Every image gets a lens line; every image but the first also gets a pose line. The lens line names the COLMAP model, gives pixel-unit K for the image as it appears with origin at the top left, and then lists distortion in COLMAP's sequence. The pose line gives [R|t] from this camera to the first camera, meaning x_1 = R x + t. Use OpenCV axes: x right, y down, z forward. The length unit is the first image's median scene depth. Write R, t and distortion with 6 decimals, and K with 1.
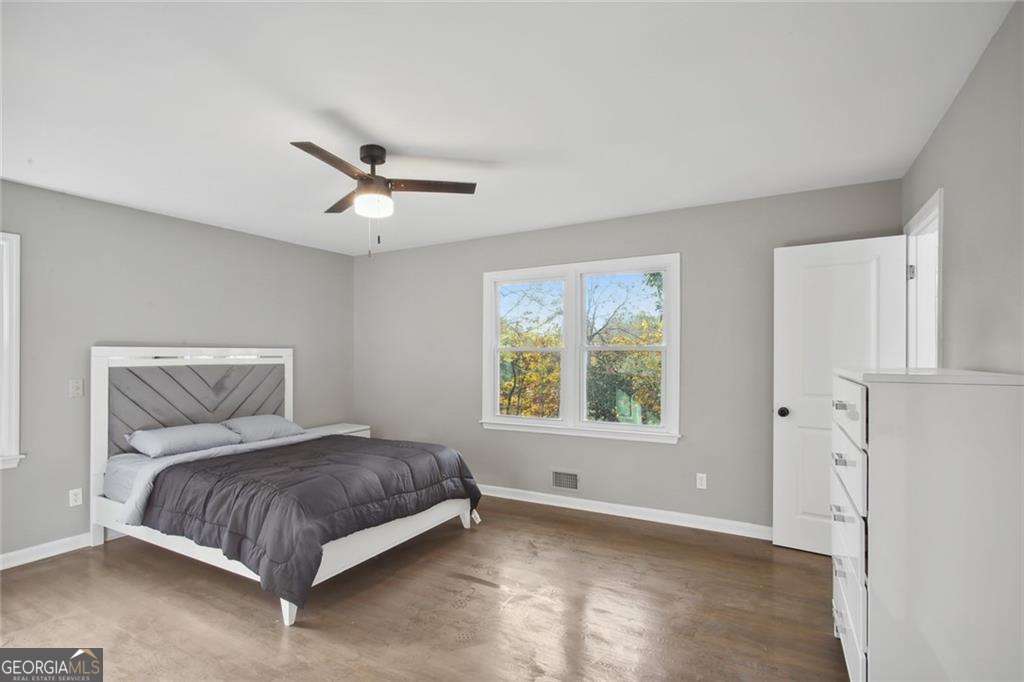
lens RADIAL K [[504.5, 0, 511.6], [0, 504.5, 344.9], [0, 0, 1]] dist [0.003371, 0.001995]
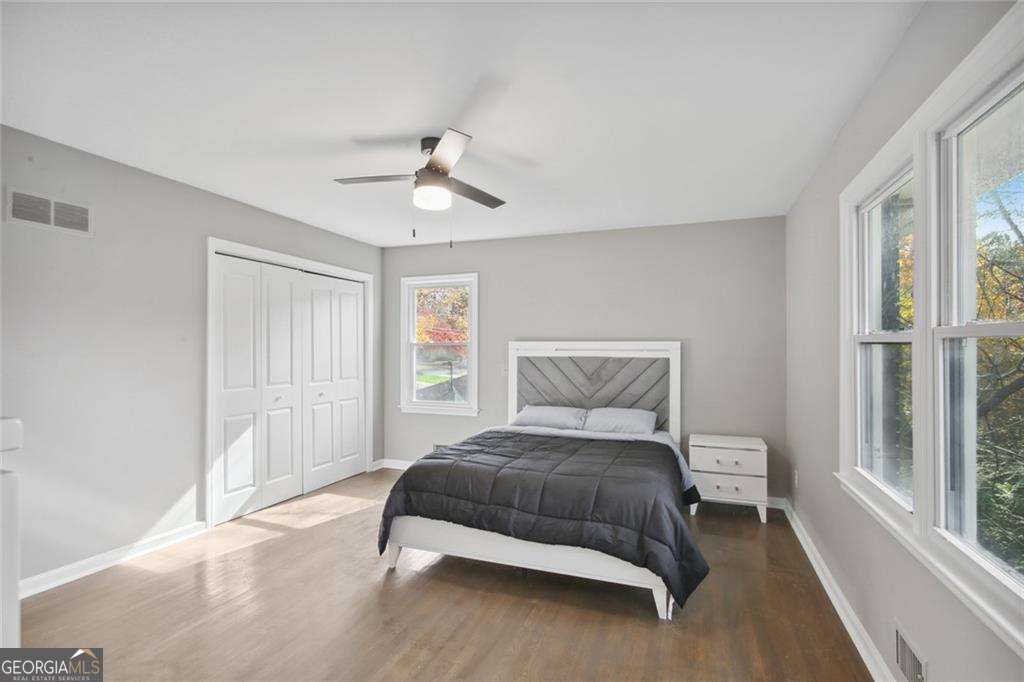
lens RADIAL K [[504.5, 0, 510.8], [0, 504.5, 344.8], [0, 0, 1]] dist [0.003371, 0.001995]
pose [[0.164219, -0.001289, -0.986423, 0.502610], [0.013551, 0.999908, 0.000949, 0.011029], [0.986331, -0.013523, 0.164222, 0.680259]]
